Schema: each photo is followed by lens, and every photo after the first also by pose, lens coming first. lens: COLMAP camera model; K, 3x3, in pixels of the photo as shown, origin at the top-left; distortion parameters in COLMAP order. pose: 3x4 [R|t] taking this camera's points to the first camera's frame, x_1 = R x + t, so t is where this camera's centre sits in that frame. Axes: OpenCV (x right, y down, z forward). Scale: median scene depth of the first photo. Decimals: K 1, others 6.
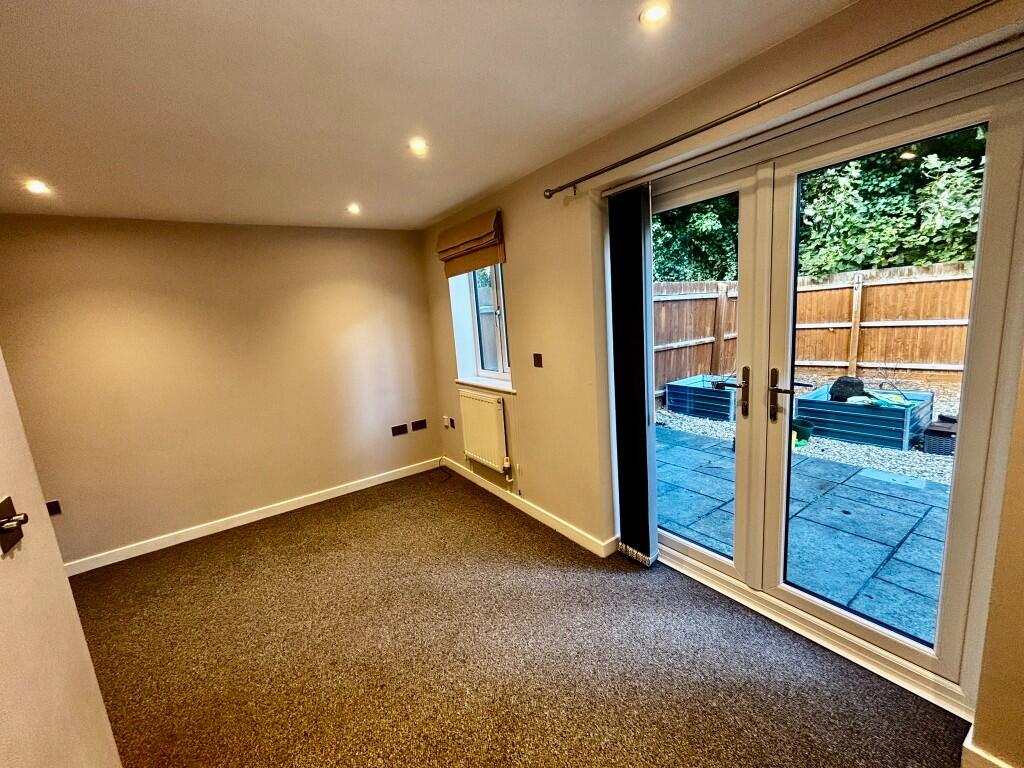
lens RADIAL K [[411.3, 0, 497.7], [0, 411.3, 384.5], [0, 0, 1]] dist [-0.053186, 0.022261]
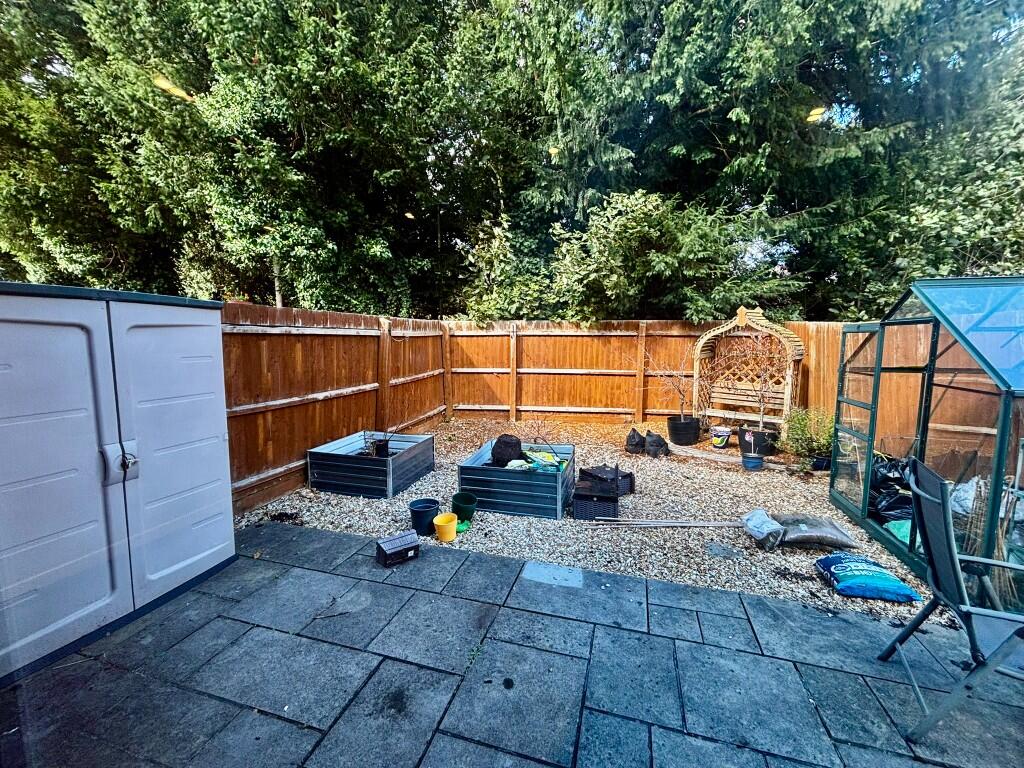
lens RADIAL K [[416.8, 0, 512.0], [0, 416.8, 384.0], [0, 0, 1]] dist [0.000071, -0.000022]
pose [[0.754728, 0.003605, 0.656028, 0.199961], [0.051050, 0.996630, -0.064207, -0.051338], [-0.654049, 0.081949, 0.752001, 0.208349]]
